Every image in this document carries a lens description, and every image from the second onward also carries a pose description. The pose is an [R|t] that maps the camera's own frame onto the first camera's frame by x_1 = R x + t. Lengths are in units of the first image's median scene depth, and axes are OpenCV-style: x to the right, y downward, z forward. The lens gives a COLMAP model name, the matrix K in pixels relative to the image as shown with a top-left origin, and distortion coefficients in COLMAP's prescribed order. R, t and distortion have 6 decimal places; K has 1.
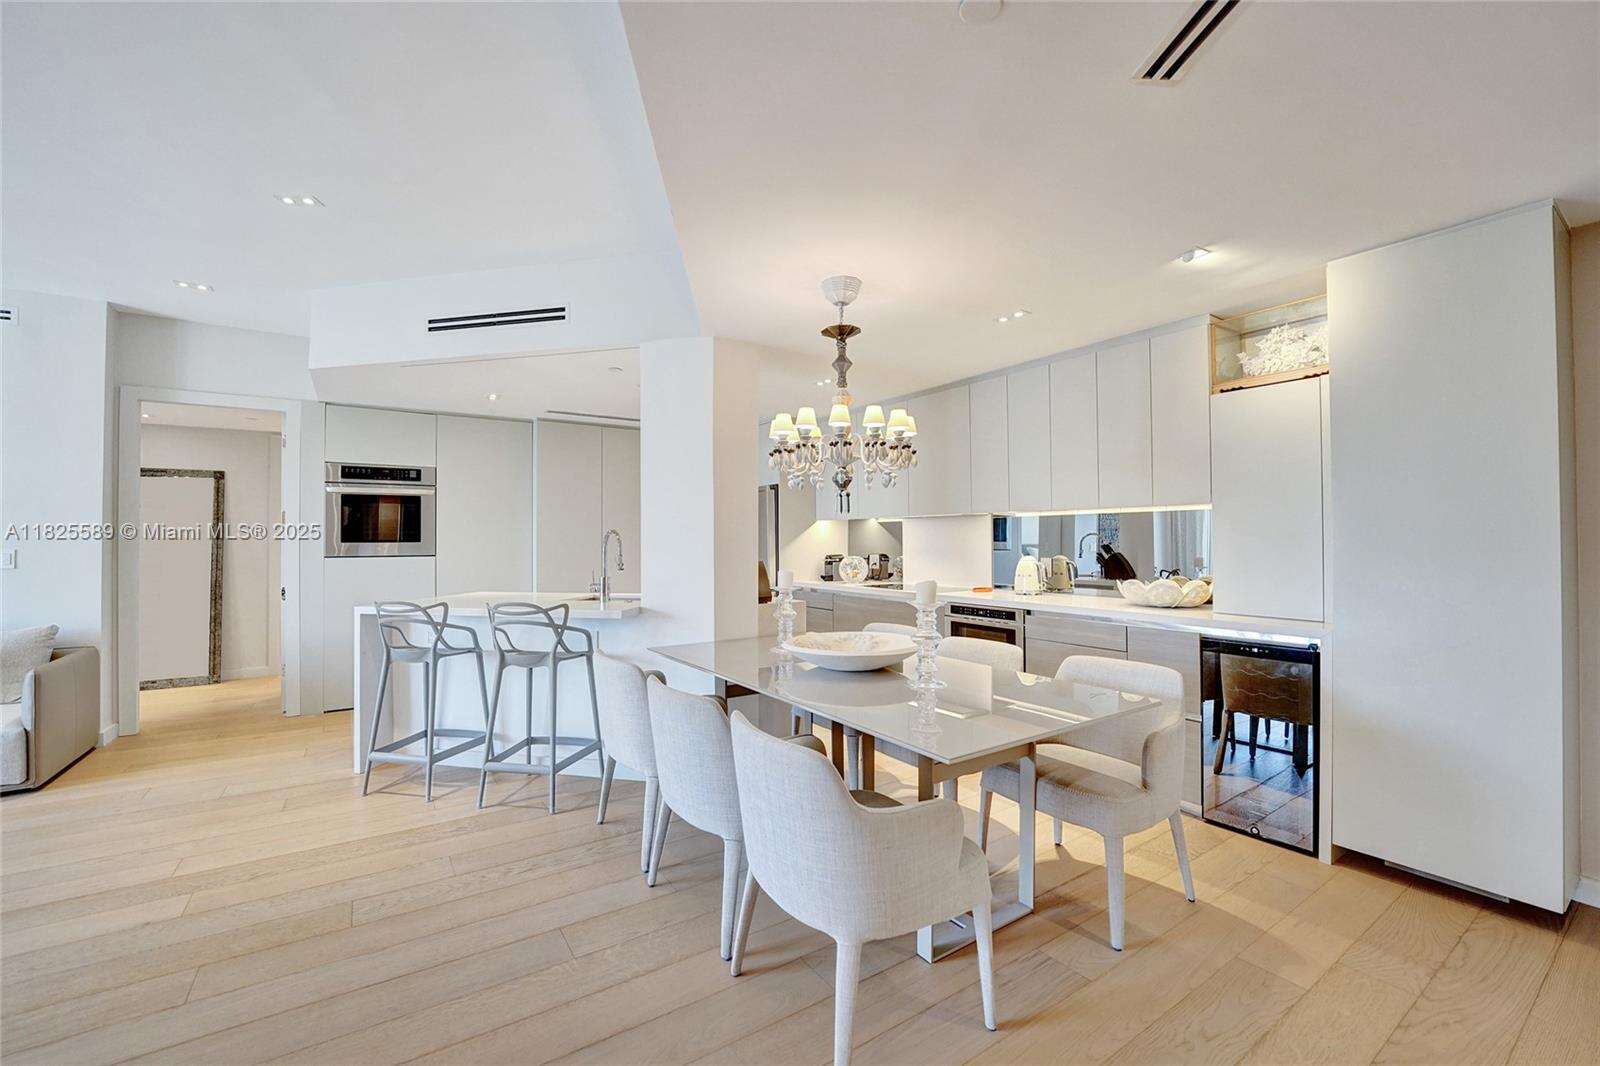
lens RADIAL K [[658.2, 0, 794.5], [0, 658.2, 527.5], [0, 0, 1]] dist [-0.032278, 0.005061]
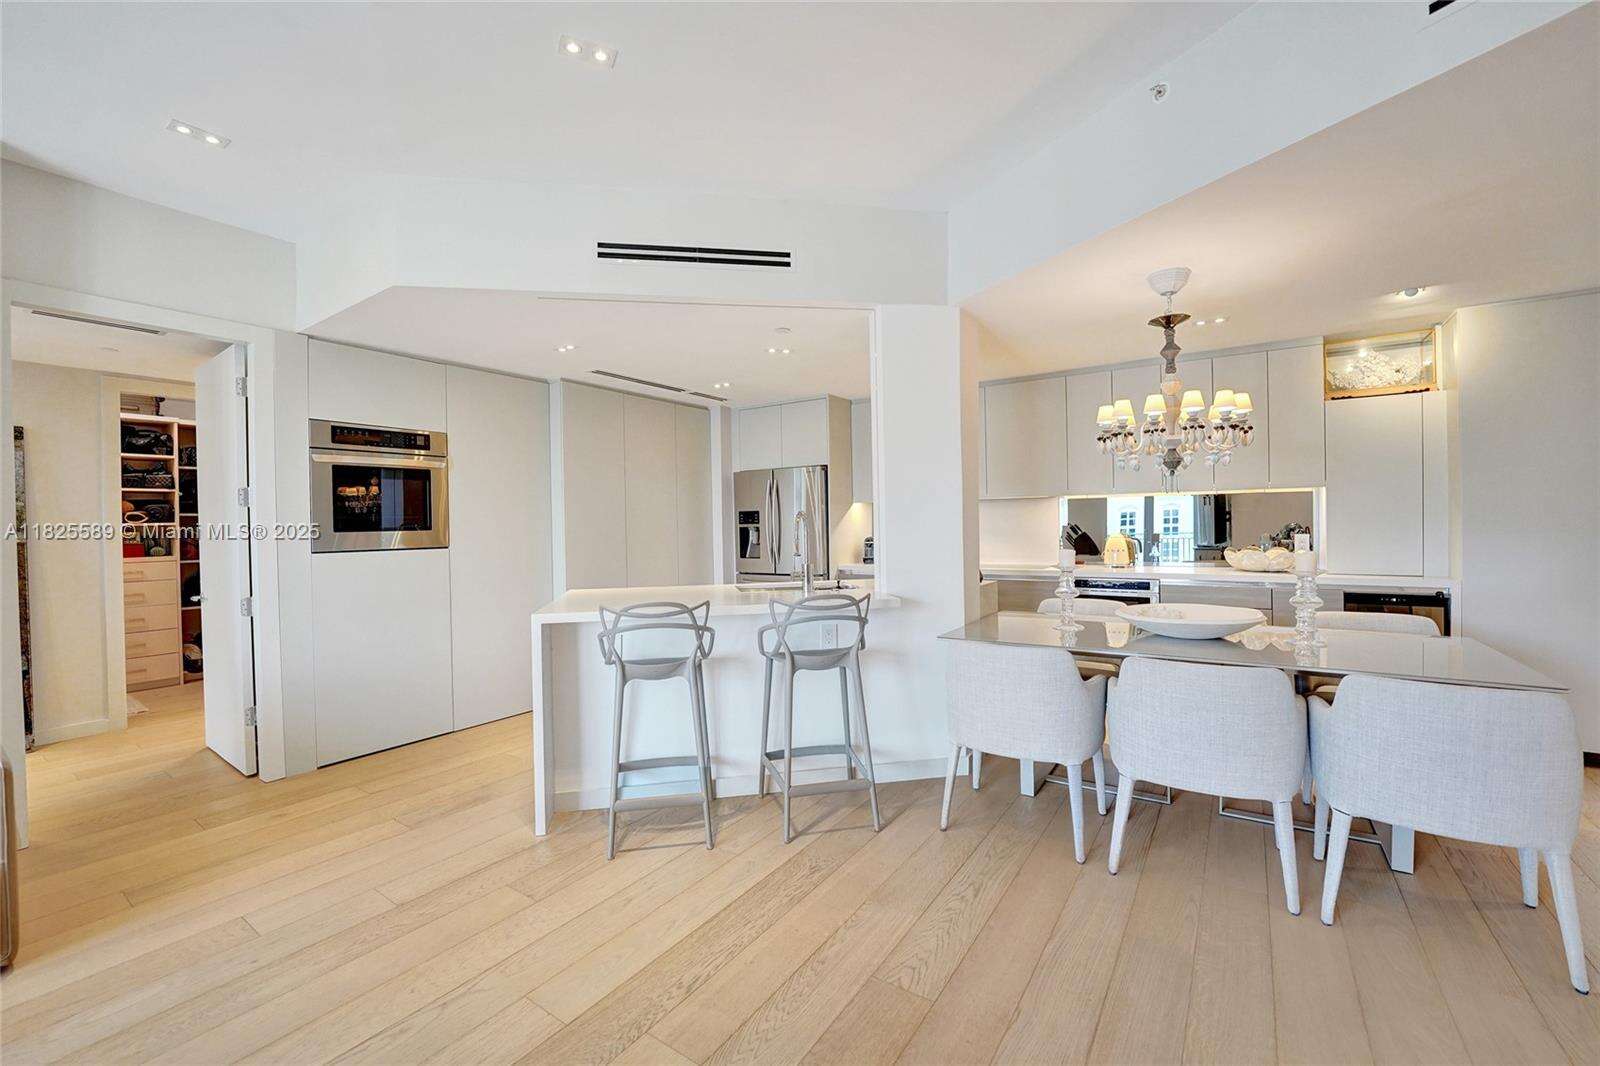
lens RADIAL K [[658.2, 0, 789.4], [0, 658.2, 523.6], [0, 0, 1]] dist [-0.032278, 0.005061]
pose [[0.928112, -0.010097, 0.372163, -0.589126], [0.005434, 0.999893, 0.013575, 0.008132], [-0.372261, -0.010576, 0.928068, 0.167835]]
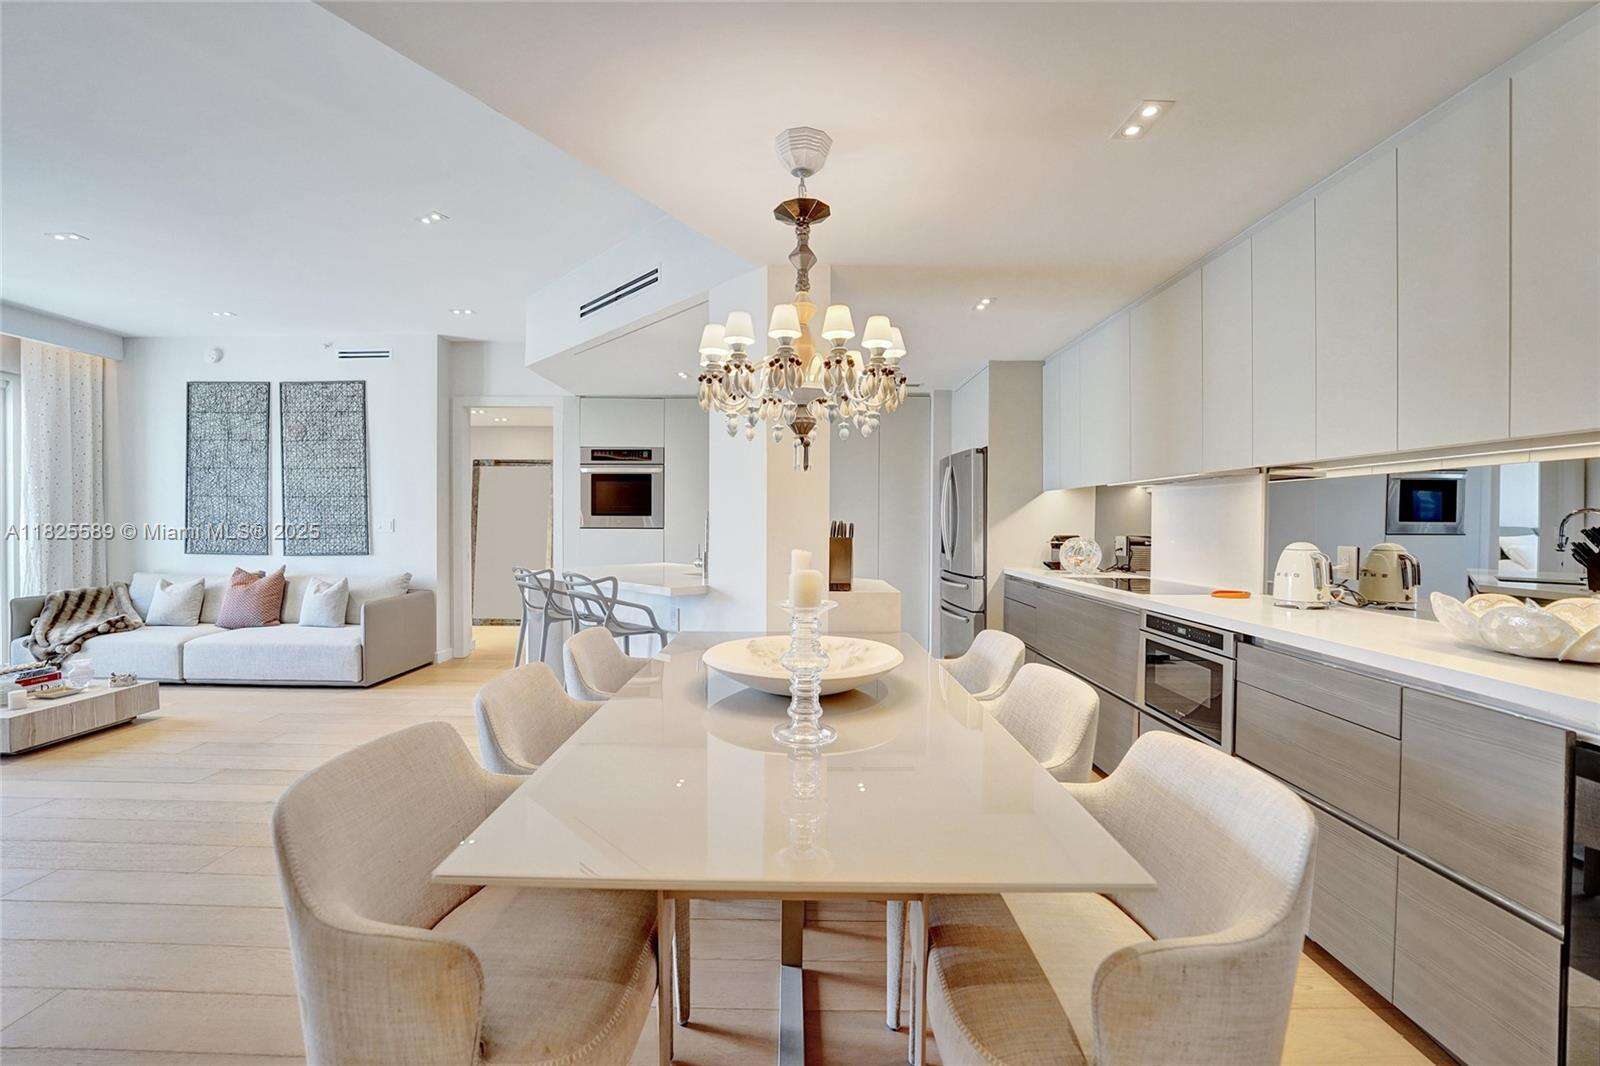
lens RADIAL K [[658.2, 0, 792.4], [0, 658.2, 523.7], [0, 0, 1]] dist [-0.032278, 0.005061]
pose [[0.827649, 0.012123, -0.561115, 0.309137], [0.001051, 0.999731, 0.023151, 0.013160], [0.561245, -0.019750, 0.827414, 0.270470]]
